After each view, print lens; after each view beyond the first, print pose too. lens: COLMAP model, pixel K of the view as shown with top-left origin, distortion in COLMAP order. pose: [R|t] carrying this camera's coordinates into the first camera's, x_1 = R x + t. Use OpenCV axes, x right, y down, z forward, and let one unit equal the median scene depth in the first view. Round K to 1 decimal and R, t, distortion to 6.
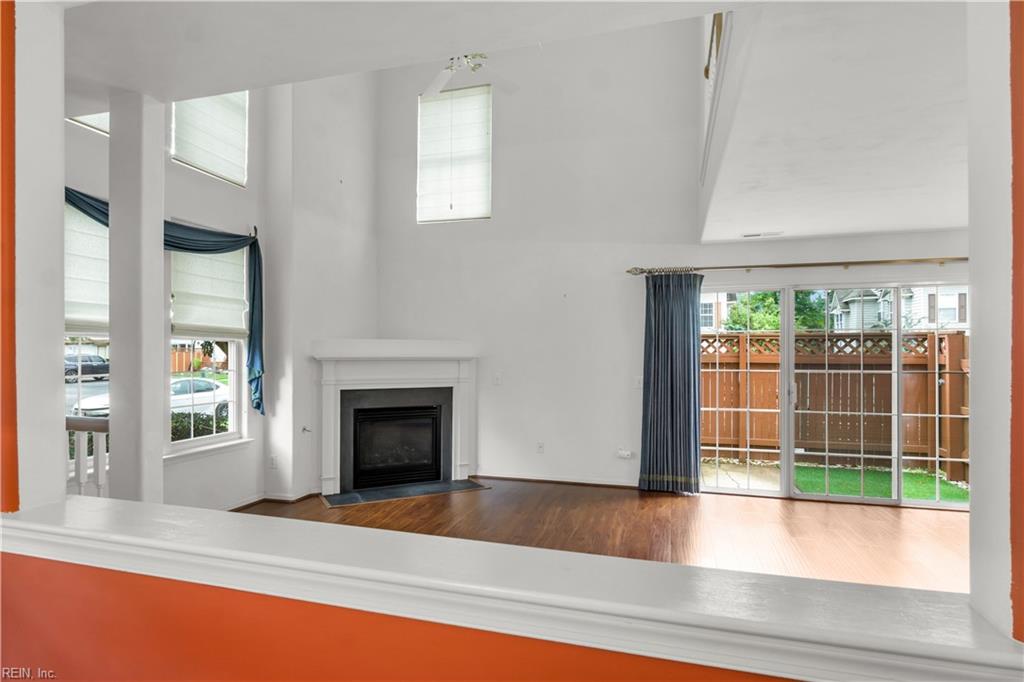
lens RADIAL K [[551.6, 0, 505.5], [0, 551.6, 349.4], [0, 0, 1]] dist [-0.005575, -0.000778]
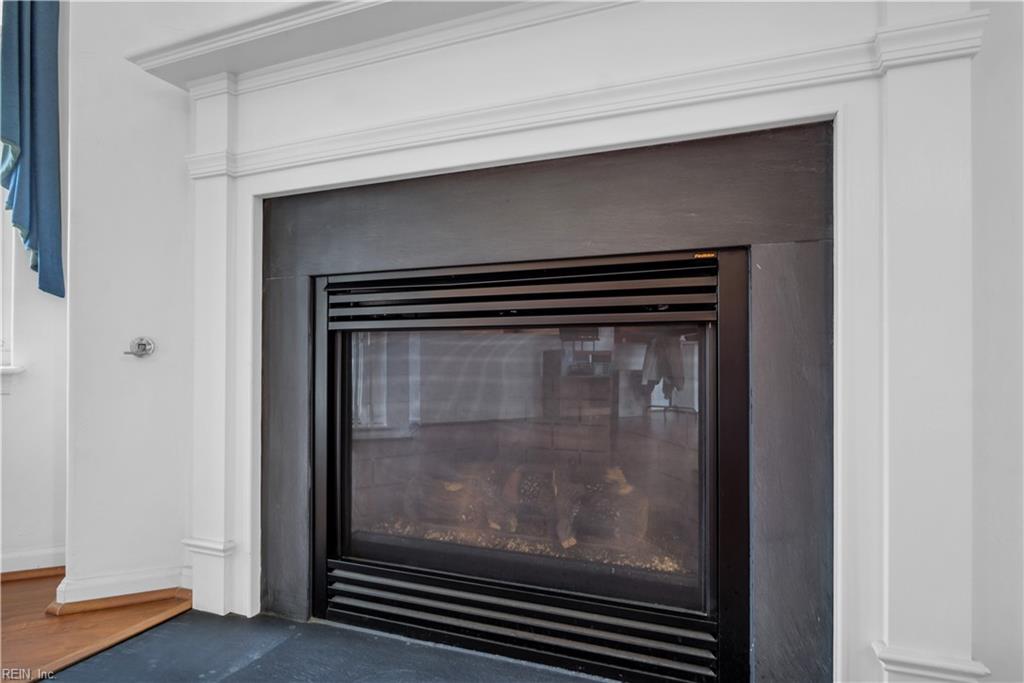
lens RADIAL K [[565.0, 0, 495.9], [0, 565.0, 354.1], [0, 0, 1]] dist [-0.005672, -0.001368]
pose [[0.652763, -0.007511, -0.757525, -0.041981], [0.001840, 0.999964, -0.008329, 0.146328], [0.757560, 0.004043, 0.652753, 0.914724]]
